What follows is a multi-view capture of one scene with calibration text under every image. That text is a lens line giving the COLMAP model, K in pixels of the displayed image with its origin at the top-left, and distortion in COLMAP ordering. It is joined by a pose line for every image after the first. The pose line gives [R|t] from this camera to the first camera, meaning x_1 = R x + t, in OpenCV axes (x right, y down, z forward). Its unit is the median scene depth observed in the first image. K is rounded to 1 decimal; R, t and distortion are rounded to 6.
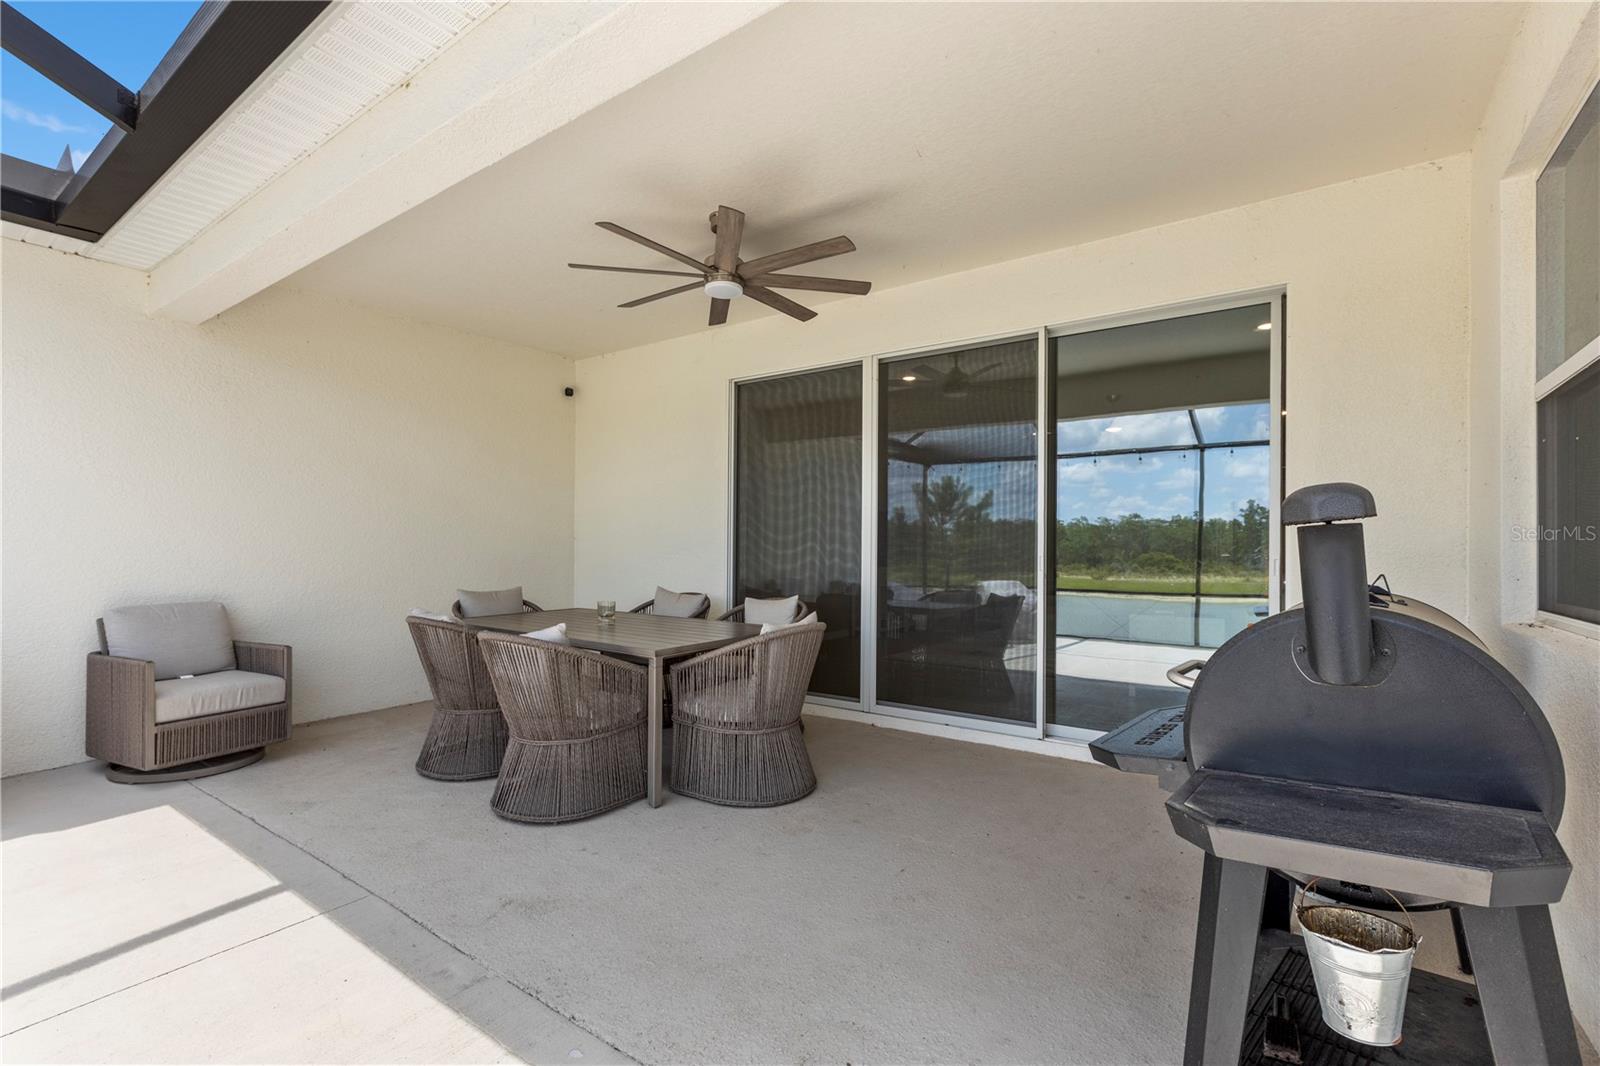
lens RADIAL K [[725.1, 0, 802.1], [0, 725.1, 543.4], [0, 0, 1]] dist [0.001005, -0.000096]
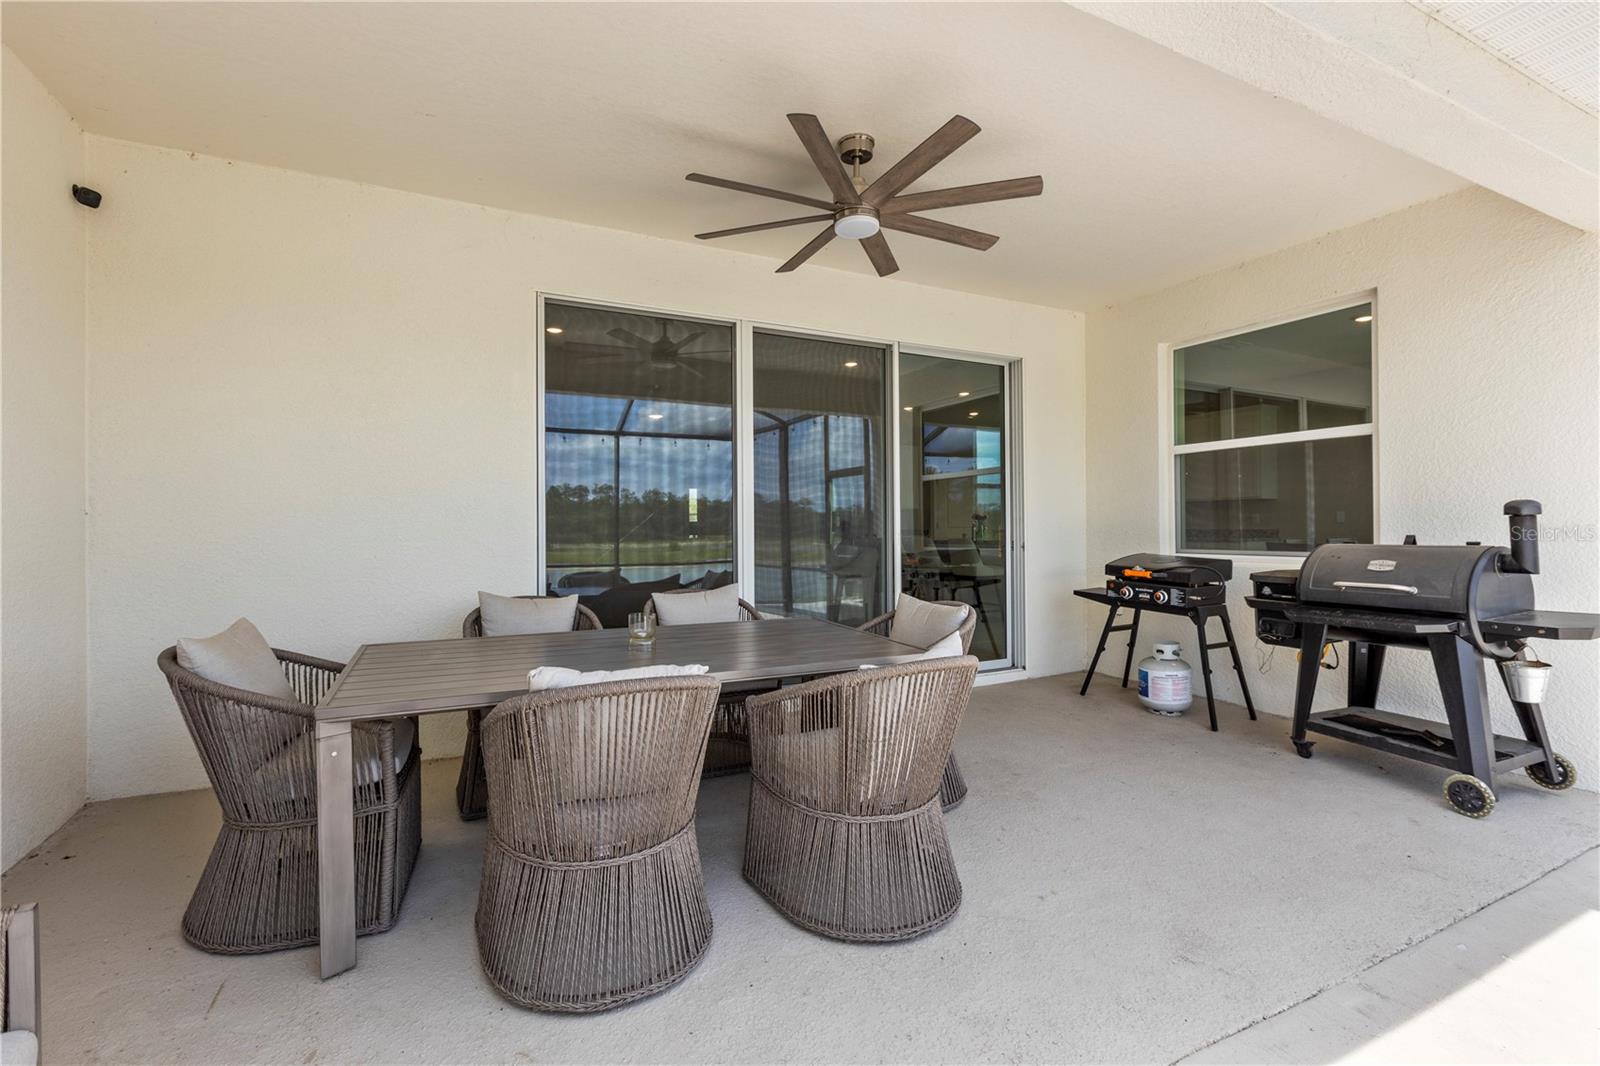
lens RADIAL K [[712.0, 0, 796.4], [0, 712.0, 519.7], [0, 0, 1]] dist [0.001777, 0.000235]
pose [[0.467247, -0.004041, 0.884118, -0.686477], [0.000244, 0.999990, 0.004441, -0.007418], [-0.884127, -0.001859, 0.467243, 0.519431]]
